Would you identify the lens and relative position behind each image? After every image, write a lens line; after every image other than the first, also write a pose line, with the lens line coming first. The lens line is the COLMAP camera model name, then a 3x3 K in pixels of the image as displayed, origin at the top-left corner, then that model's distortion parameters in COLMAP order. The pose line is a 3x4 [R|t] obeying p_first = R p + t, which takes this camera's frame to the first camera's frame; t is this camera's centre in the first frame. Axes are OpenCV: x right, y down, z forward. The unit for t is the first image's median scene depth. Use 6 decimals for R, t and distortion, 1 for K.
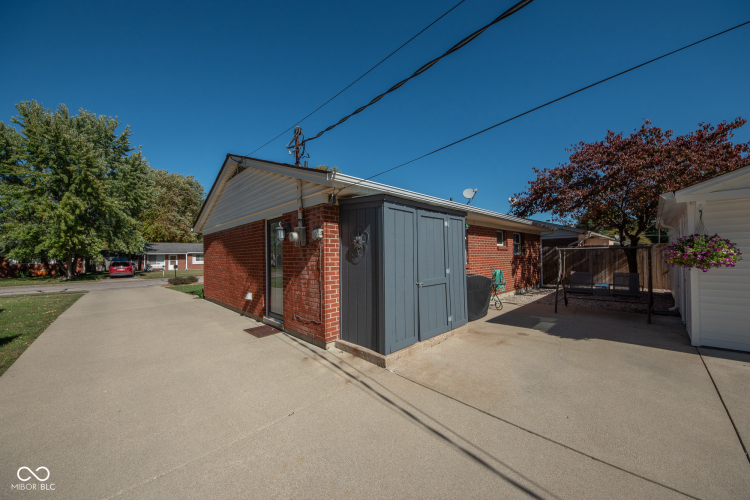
lens RADIAL K [[267.2, 0, 369.6], [0, 267.2, 249.7], [0, 0, 1]] dist [-0.009588, -0.000150]
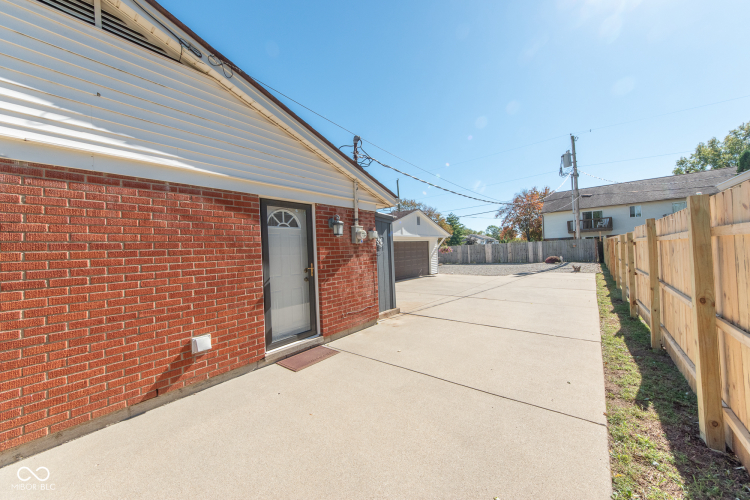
lens RADIAL K [[270.2, 0, 371.1], [0, 270.2, 250.0], [0, 0, 1]] dist [-0.003001, -0.000189]
pose [[-0.116450, 0.028146, 0.992798, -0.276070], [0.027581, 0.999305, -0.025095, 0.008716], [-0.992814, 0.024460, -0.117145, 0.219451]]
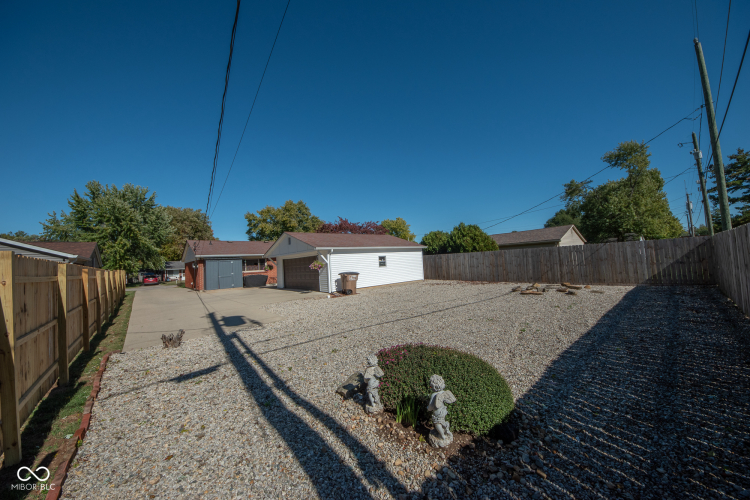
lens RADIAL K [[272.7, 0, 375.0], [0, 272.7, 250.0], [0, 0, 1]] dist [0.010689, 0.000010]
pose [[0.997550, -0.039999, -0.057389, 0.637016], [0.038871, 0.999031, -0.020629, -0.026027], [0.058159, 0.018347, 0.998139, -0.716669]]
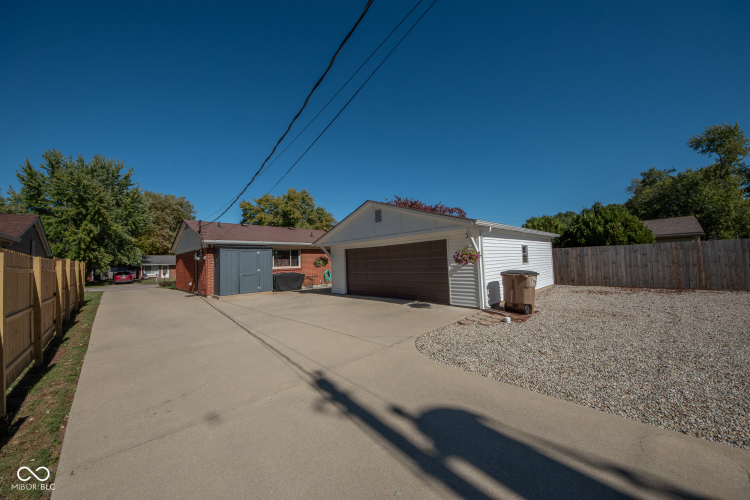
lens RADIAL K [[270.2, 0, 371.1], [0, 270.2, 250.0], [0, 0, 1]] dist [-0.003001, -0.000189]
pose [[0.999850, -0.016830, 0.004137, 0.329843], [0.016926, 0.999558, -0.024436, -0.008603], [-0.003724, 0.024502, 0.999693, -0.397470]]
